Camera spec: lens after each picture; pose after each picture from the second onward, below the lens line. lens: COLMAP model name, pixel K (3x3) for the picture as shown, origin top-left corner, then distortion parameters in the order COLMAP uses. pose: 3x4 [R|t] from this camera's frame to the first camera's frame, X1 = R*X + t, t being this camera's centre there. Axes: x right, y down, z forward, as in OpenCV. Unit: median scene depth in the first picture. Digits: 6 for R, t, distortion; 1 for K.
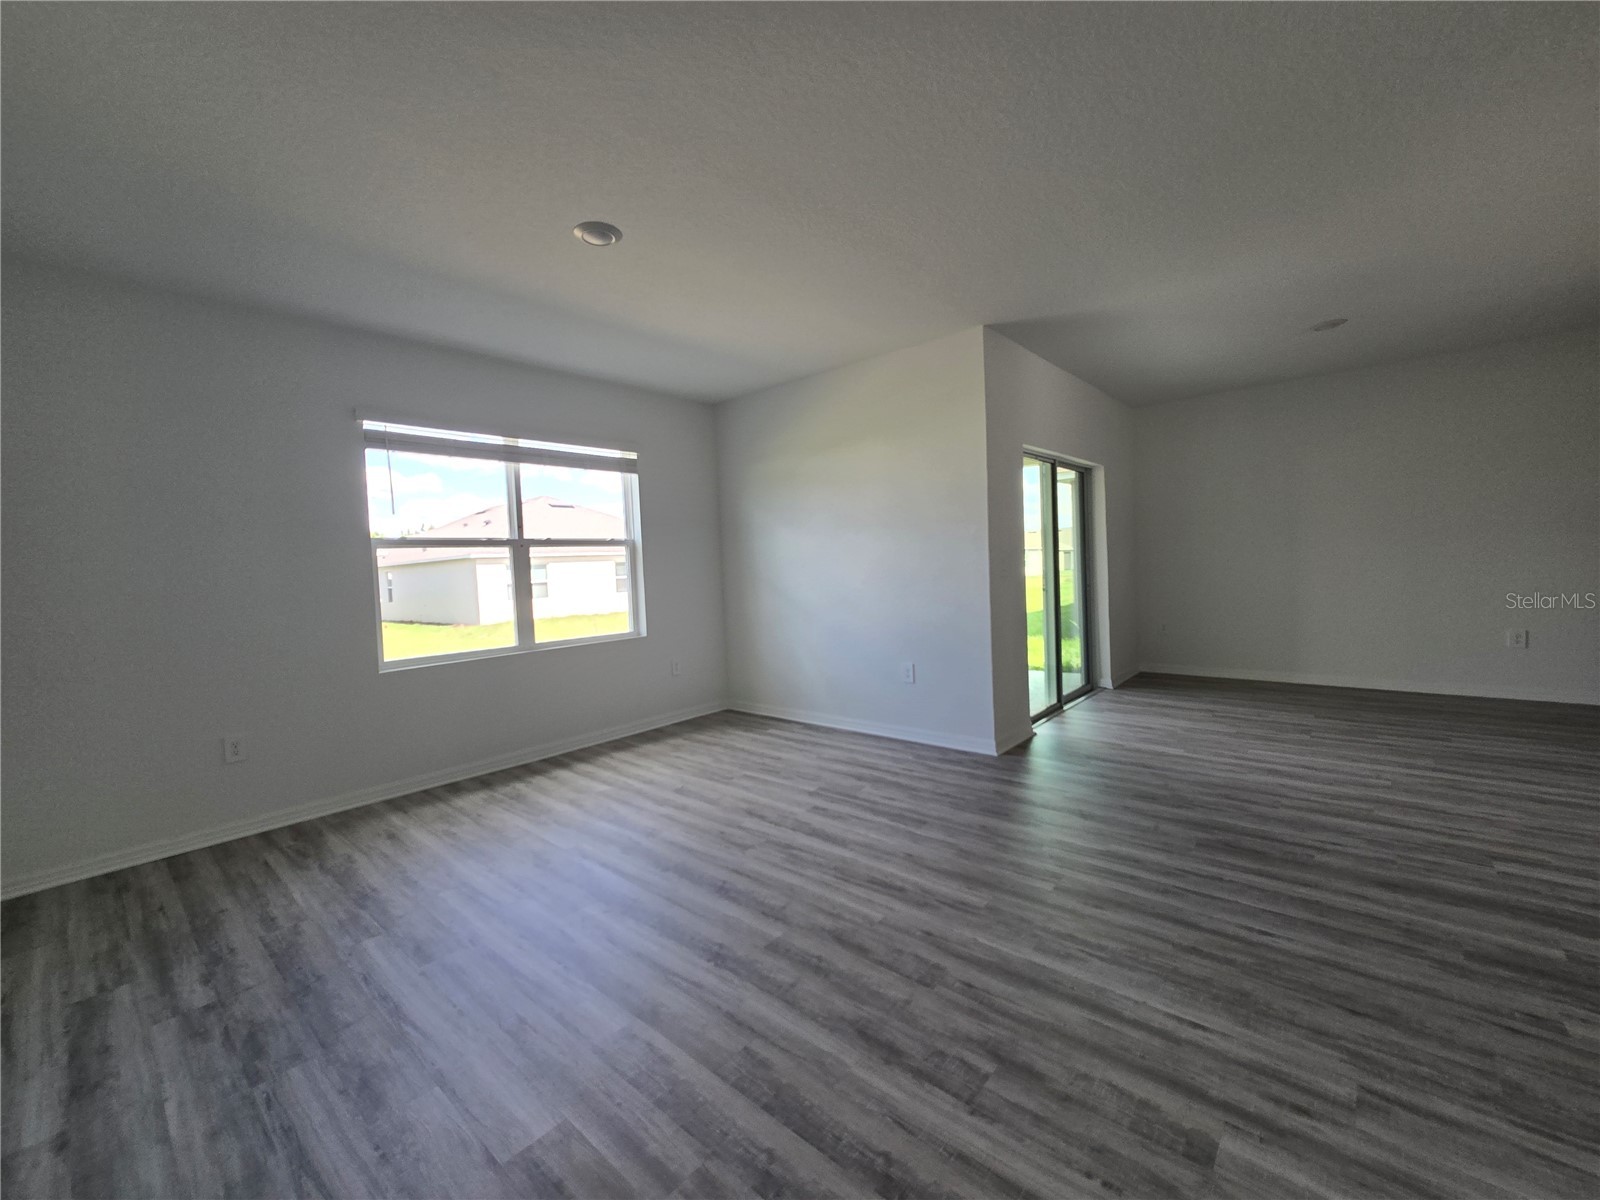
lens RADIAL K [[657.4, 0, 790.4], [0, 657.4, 611.2], [0, 0, 1]] dist [-0.002671, 0.001094]
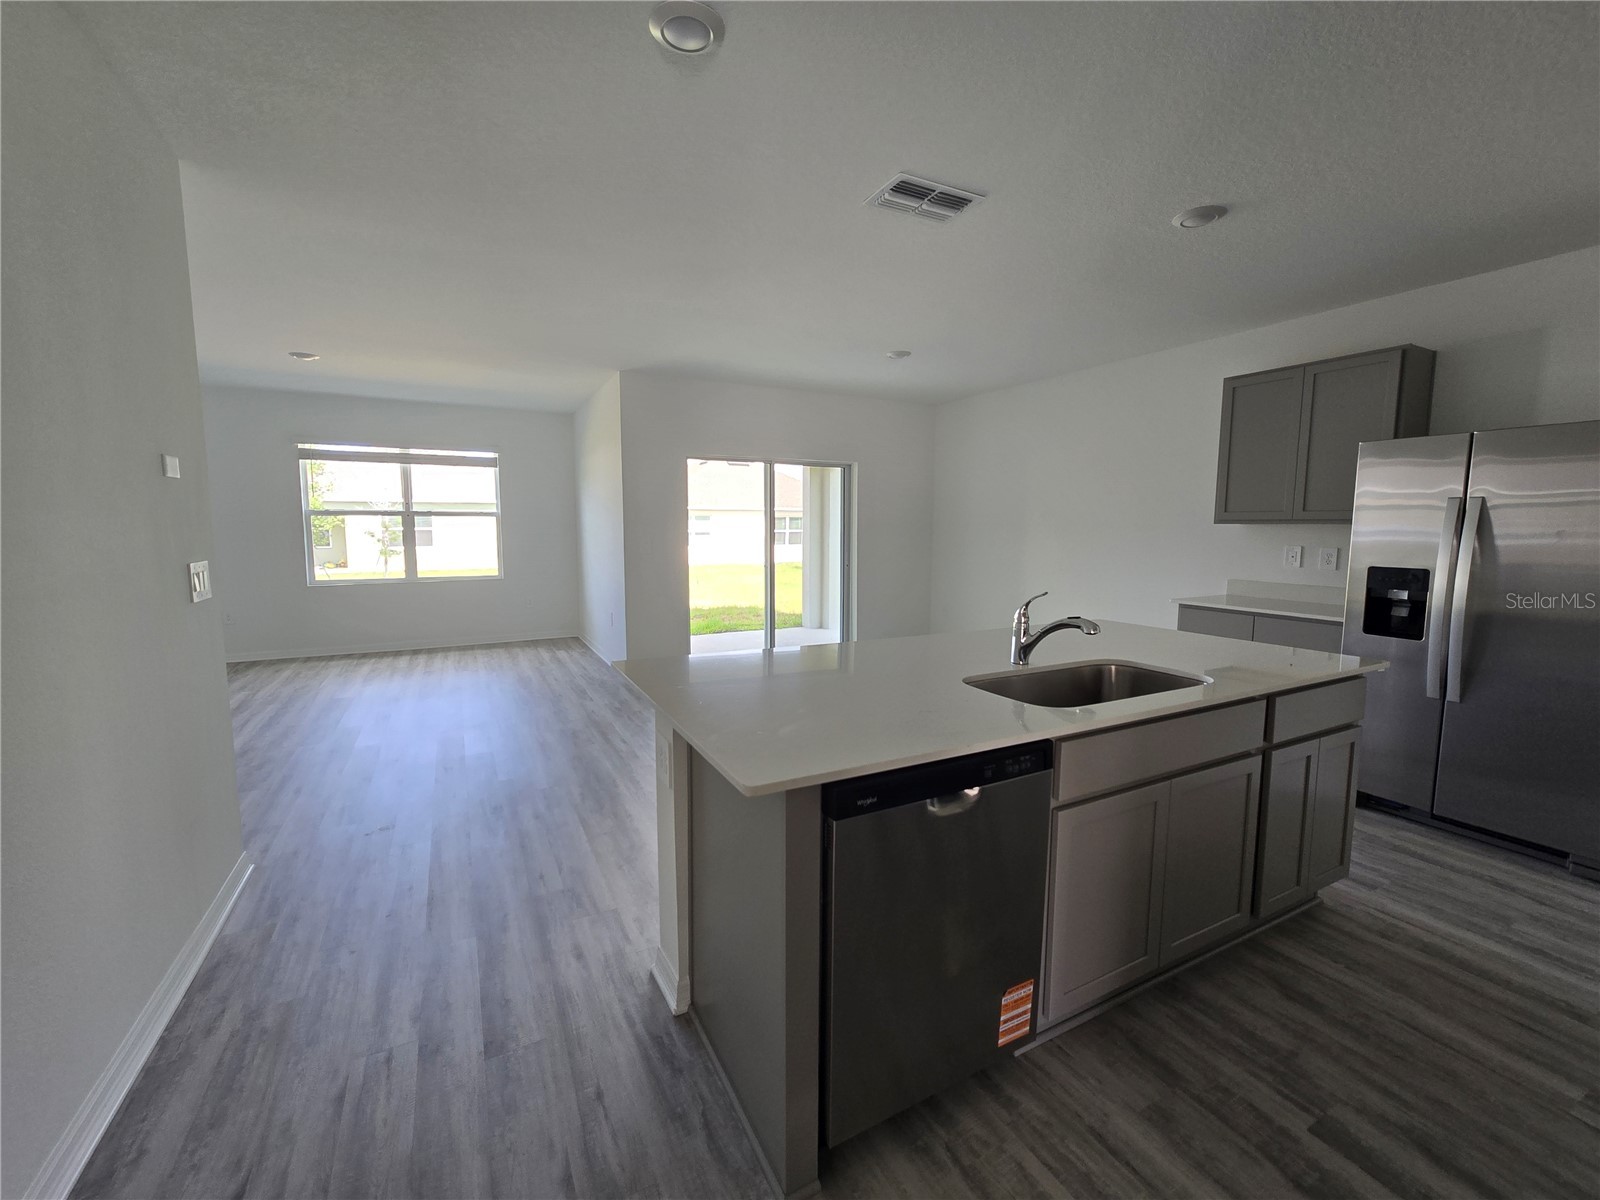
lens RADIAL K [[657.4, 0, 804.7], [0, 657.4, 587.2], [0, 0, 1]] dist [-0.002671, 0.001094]
pose [[0.934150, 0.078080, -0.348234, 1.068063], [-0.066276, 0.996754, 0.045703, -0.062802], [0.350672, -0.019614, 0.936293, -0.167393]]
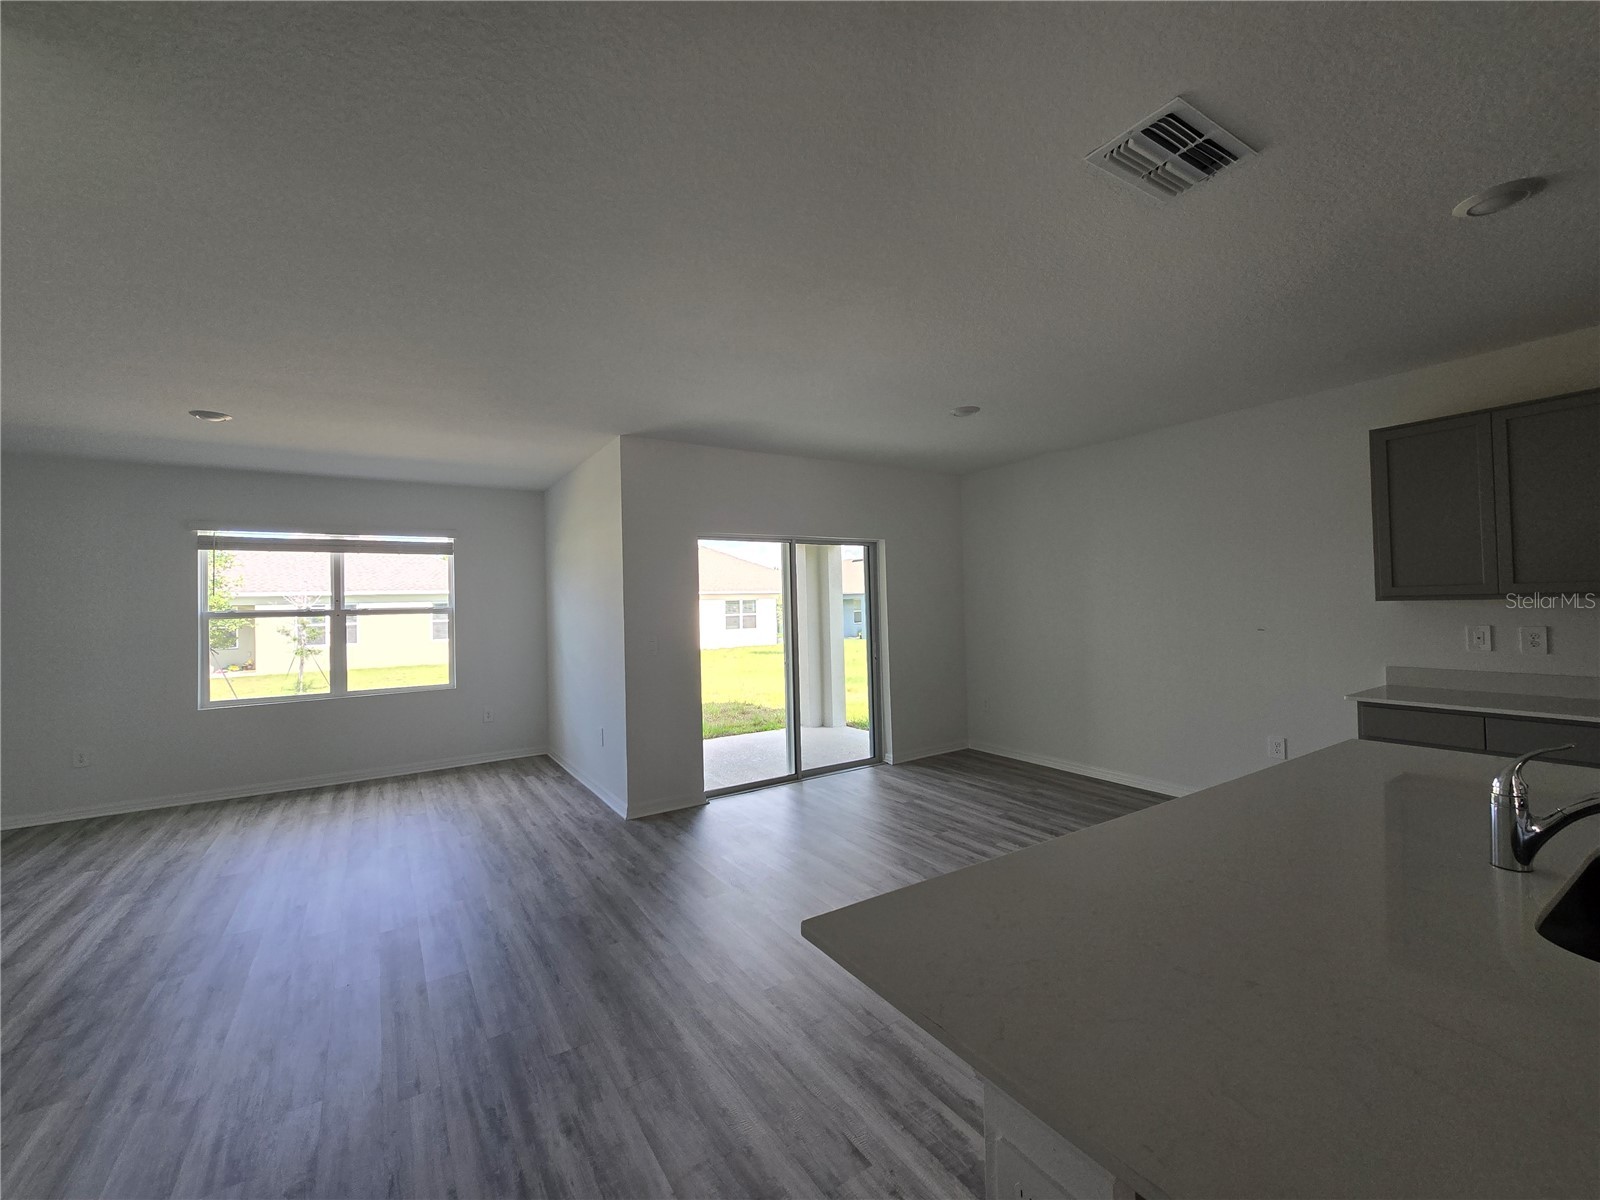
lens RADIAL K [[657.4, 0, 799.3], [0, 657.4, 589.9], [0, 0, 1]] dist [-0.002671, 0.001094]
pose [[0.961189, 0.011427, -0.275653, 0.825101], [-0.033953, 0.996446, -0.077087, -0.080234], [0.273793, 0.083455, 0.958161, -0.000095]]
